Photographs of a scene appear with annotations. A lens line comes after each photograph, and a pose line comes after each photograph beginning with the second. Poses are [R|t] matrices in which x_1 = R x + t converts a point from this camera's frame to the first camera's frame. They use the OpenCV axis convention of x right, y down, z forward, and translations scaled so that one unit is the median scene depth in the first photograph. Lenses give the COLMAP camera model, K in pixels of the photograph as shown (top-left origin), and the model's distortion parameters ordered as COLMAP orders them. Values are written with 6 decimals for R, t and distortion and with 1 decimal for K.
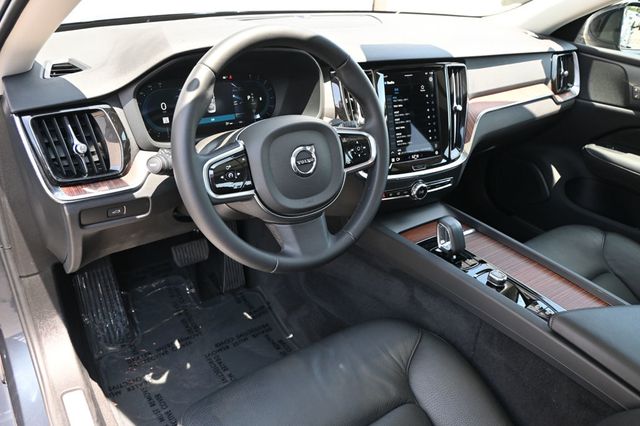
lens RADIAL K [[475.6, 0, 319.4], [0, 475.6, 212.7], [0, 0, 1]] dist [-0.007793, -0.002412]
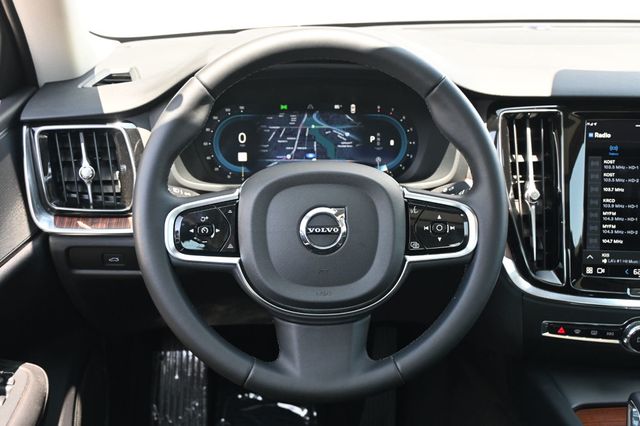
lens RADIAL K [[757.7, 0, 319.6], [0, 757.7, 213.7], [0, 0, 1]] dist [-0.027605, 0.000000]
pose [[0.838699, 0.135594, -0.527445, 0.498183], [-0.219235, 0.970628, -0.099084, -0.026187], [0.498518, 0.198736, 0.843791, 0.121990]]
